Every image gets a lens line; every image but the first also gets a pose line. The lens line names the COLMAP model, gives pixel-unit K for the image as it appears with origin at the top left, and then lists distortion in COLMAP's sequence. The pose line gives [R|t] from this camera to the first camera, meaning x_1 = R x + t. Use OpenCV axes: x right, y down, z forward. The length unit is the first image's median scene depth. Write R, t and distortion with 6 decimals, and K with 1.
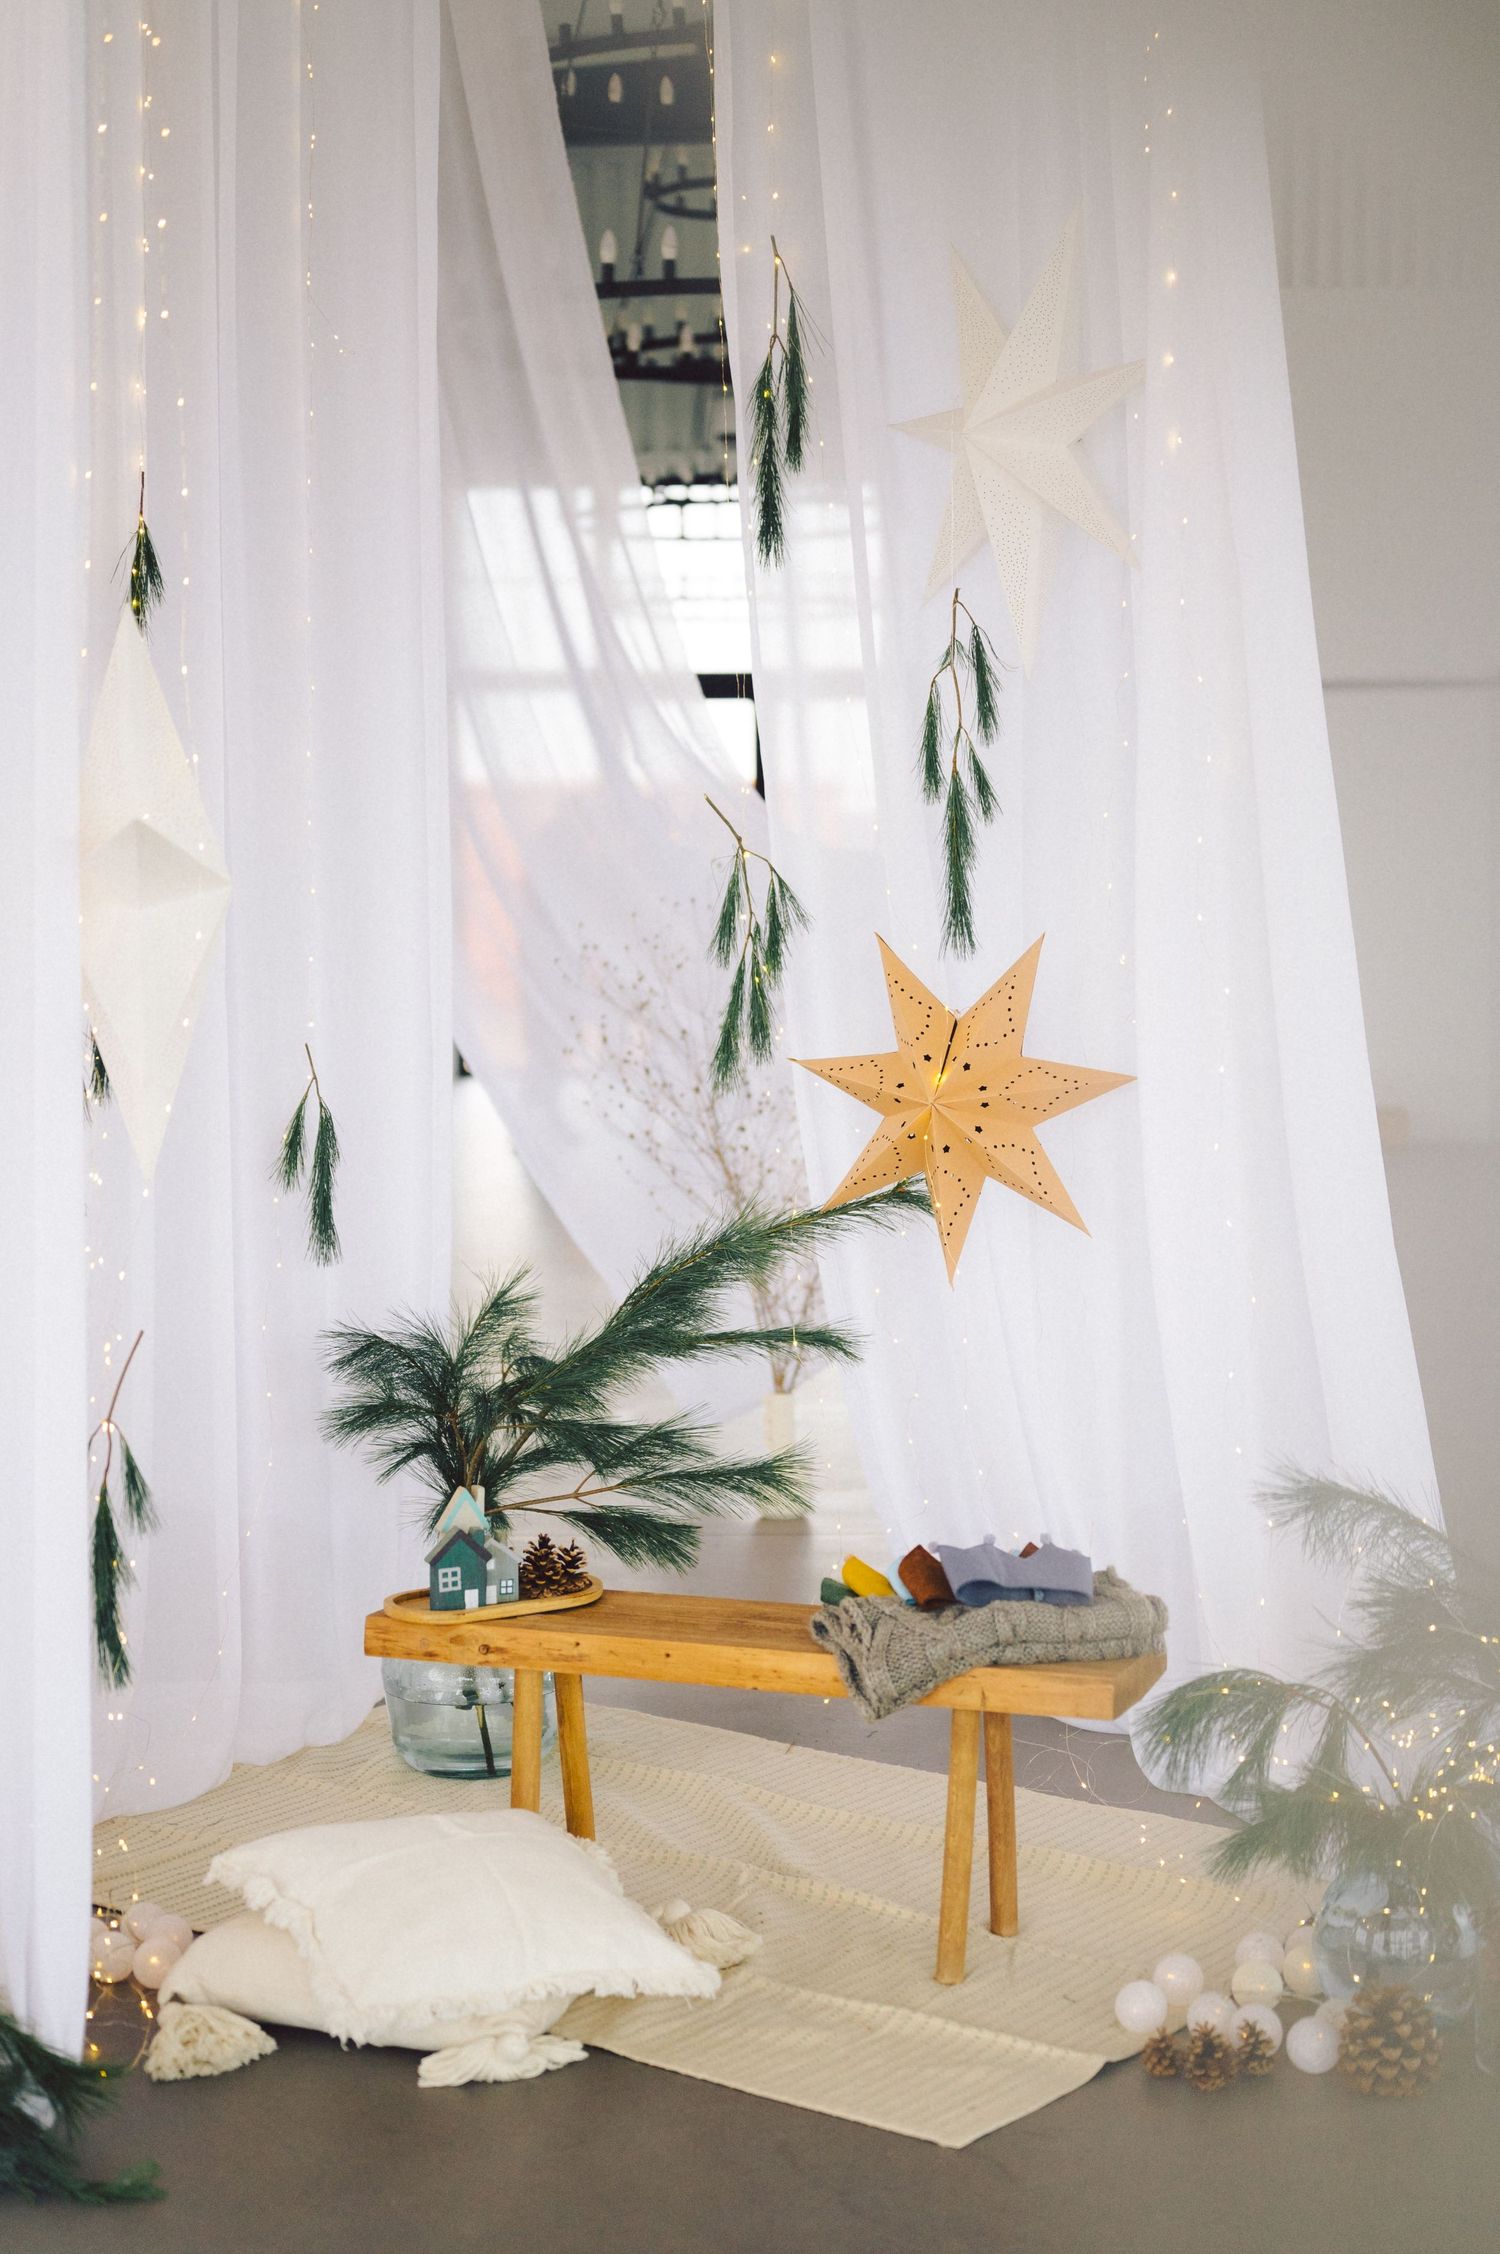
lens RADIAL K [[3177.4, 0, 748.5], [0, 3177.4, 1125.7], [0, 0, 1]] dist [-0.009434, 0.000000]
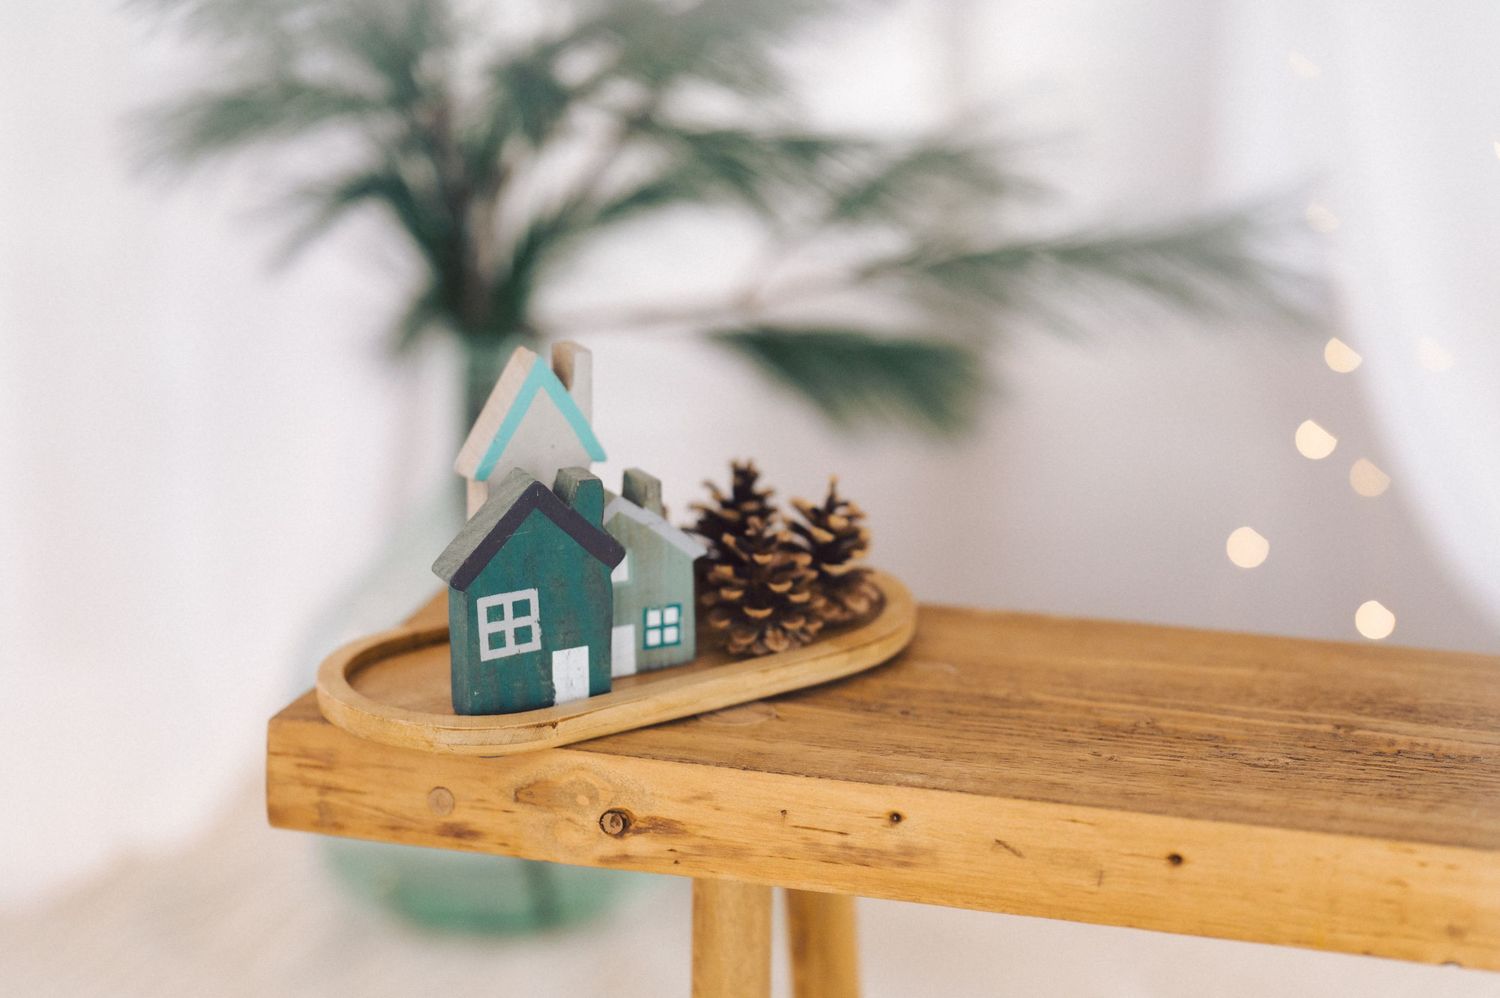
lens RADIAL K [[3646.9, 0, 751.2], [0, 3646.9, 498.4], [0, 0, 1]] dist [0.047786, 0.000000]
pose [[0.999364, -0.017037, 0.031325, -0.079030], [0.009720, 0.975363, 0.220392, 0.041662], [-0.034308, -0.219947, 0.974908, 0.608233]]
